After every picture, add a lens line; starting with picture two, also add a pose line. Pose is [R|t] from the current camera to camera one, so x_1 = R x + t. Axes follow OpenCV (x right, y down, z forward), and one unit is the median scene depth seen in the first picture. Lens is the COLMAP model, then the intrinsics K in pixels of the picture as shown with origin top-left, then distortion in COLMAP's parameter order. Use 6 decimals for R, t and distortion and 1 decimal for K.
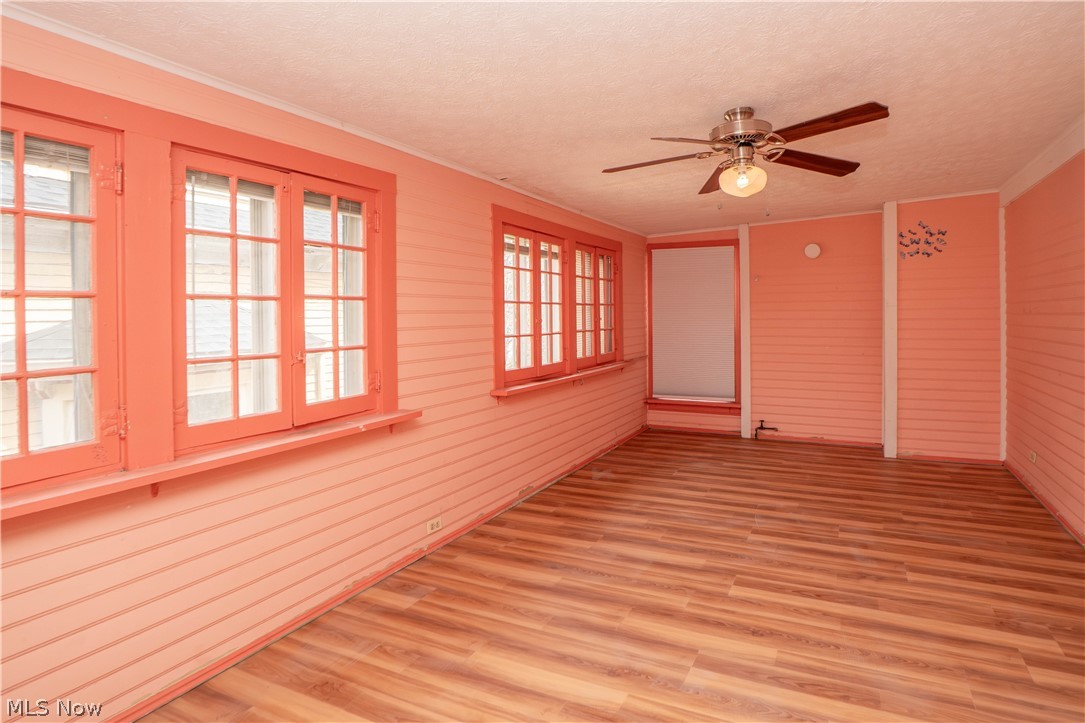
lens RADIAL K [[527.8, 0, 542.3], [0, 527.8, 322.5], [0, 0, 1]] dist [-0.035698, 0.007790]
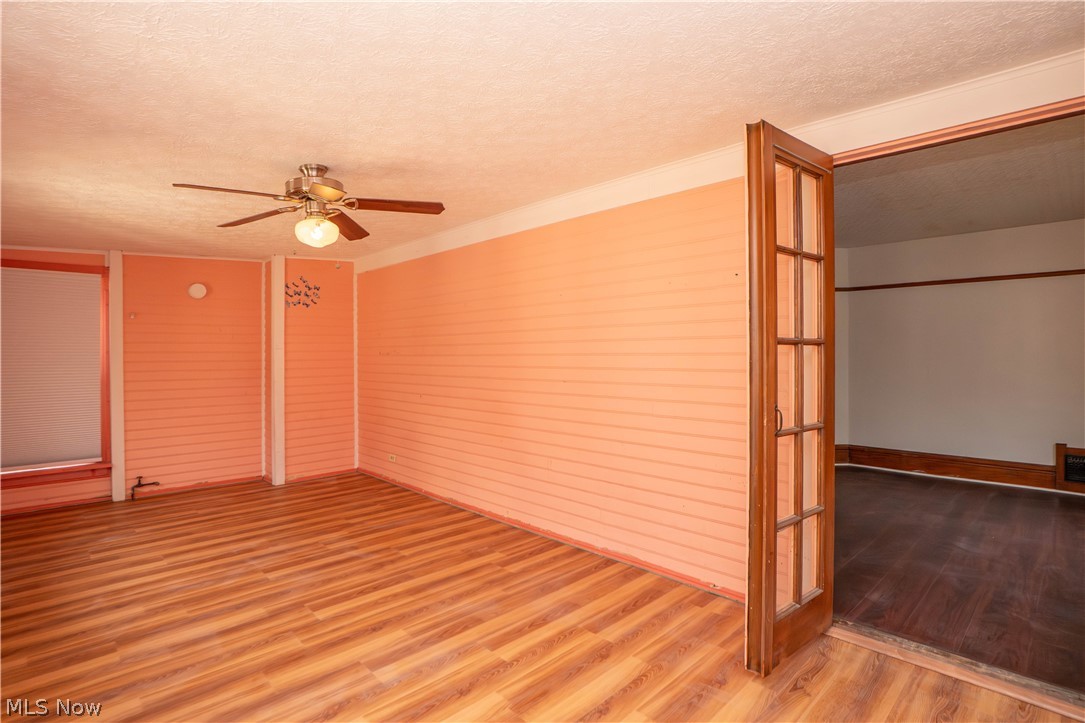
lens RADIAL K [[541.5, 0, 517.5], [0, 541.5, 360.8], [0, 0, 1]] dist [-0.039293, 0.009079]
pose [[0.403030, -0.009734, 0.915135, -0.340322], [0.016144, 0.999863, 0.003525, -0.002940], [-0.915044, 0.013353, 0.403132, 0.130916]]
